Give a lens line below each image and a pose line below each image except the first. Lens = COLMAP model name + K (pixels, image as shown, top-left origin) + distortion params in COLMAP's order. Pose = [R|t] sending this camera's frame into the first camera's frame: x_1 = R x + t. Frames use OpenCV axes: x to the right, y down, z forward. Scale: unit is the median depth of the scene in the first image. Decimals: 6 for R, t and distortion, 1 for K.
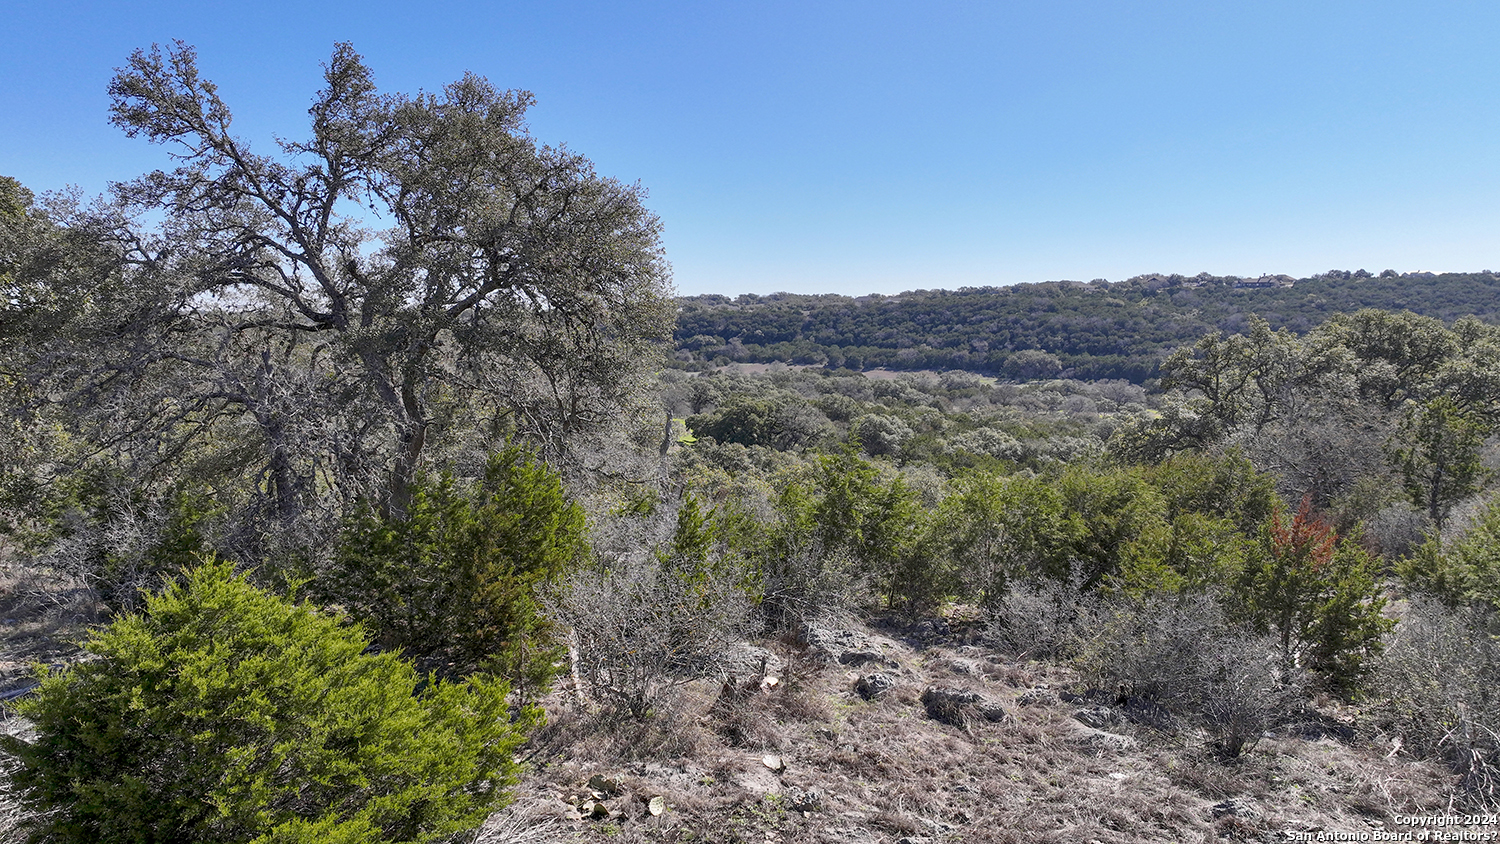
lens RADIAL K [[1068.8, 0, 752.7], [0, 1068.8, 419.4], [0, 0, 1]] dist [-0.003730, -0.000490]
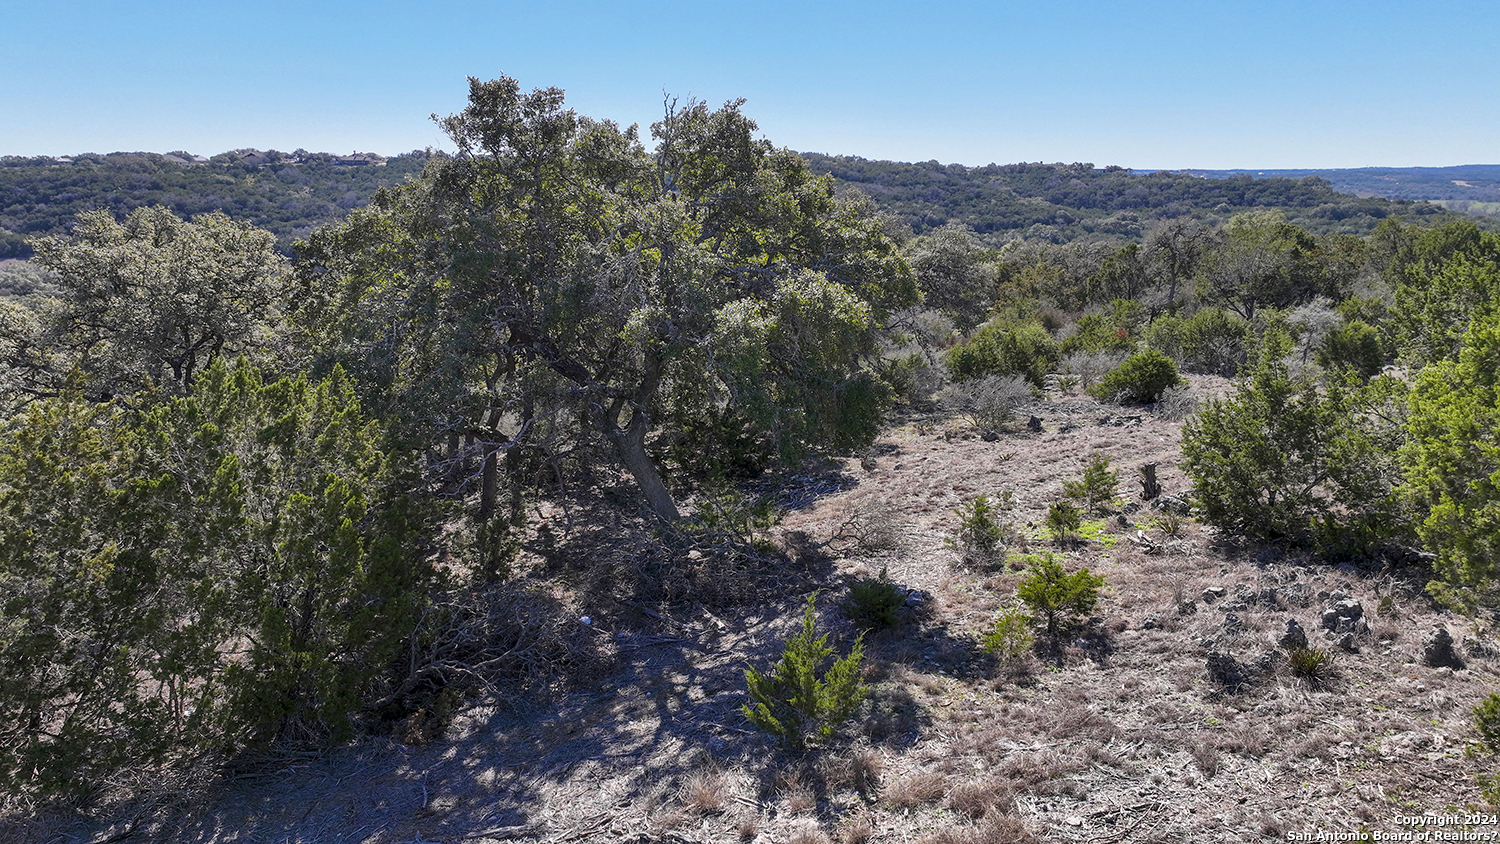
lens RADIAL K [[1068.8, 0, 752.7], [0, 1068.8, 419.4], [0, 0, 1]] dist [-0.003730, -0.000490]
pose [[0.675506, -0.151706, 0.721580, -0.064004], [0.065642, 0.987093, 0.146078, -0.004802], [-0.734427, -0.051311, 0.676745, -0.013447]]
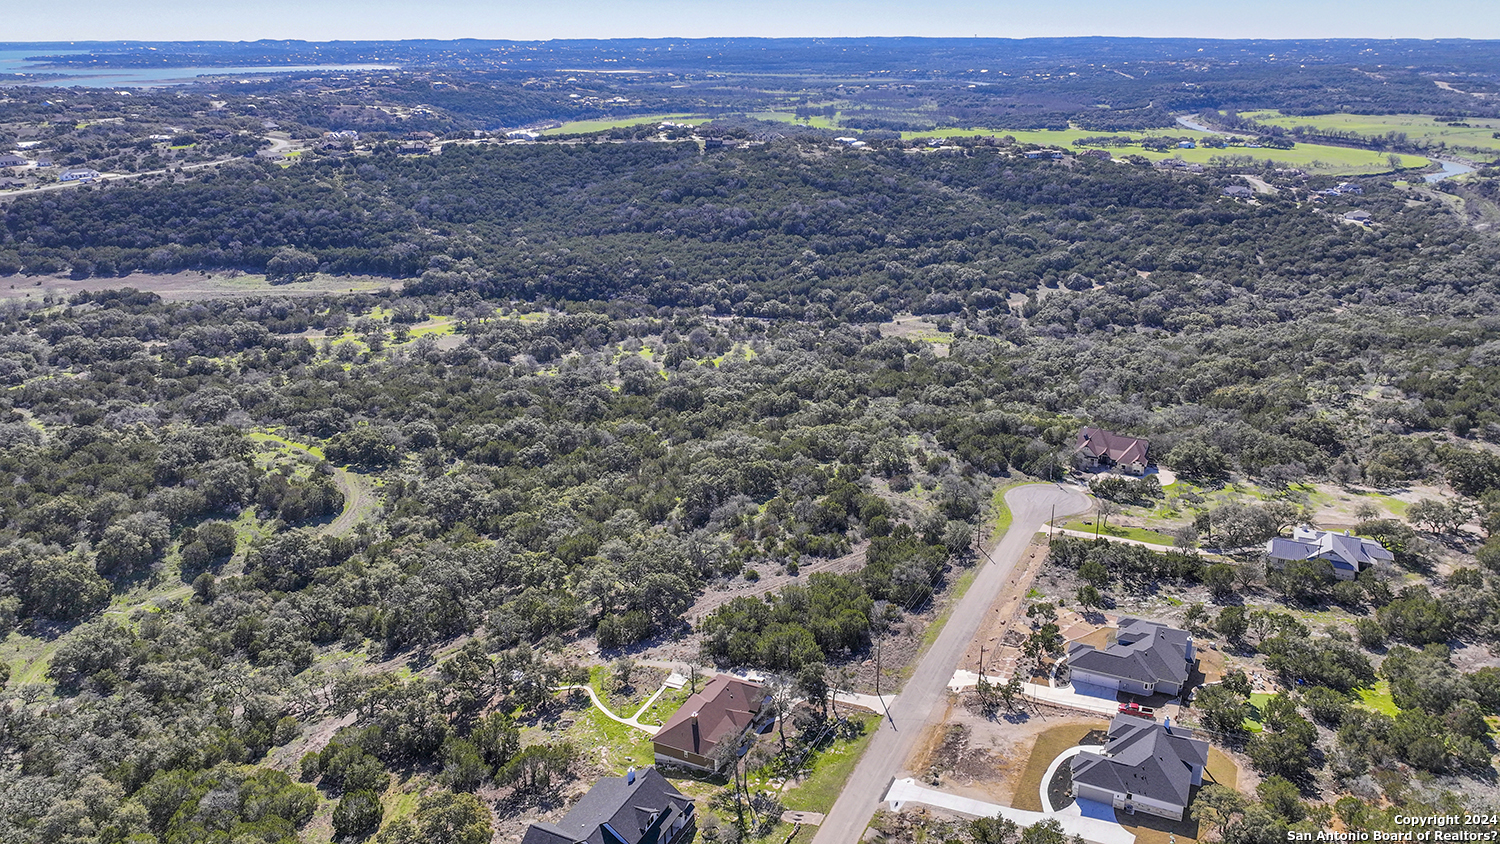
lens RADIAL K [[1082.6, 0, 779.3], [0, 1082.6, 422.7], [0, 0, 1]] dist [0.002366, -0.001803]
pose [[0.667207, -0.238728, 0.705580, -0.240742], [0.062254, 0.961808, 0.266553, -0.140515], [-0.742266, -0.133921, 0.656587, -0.224912]]
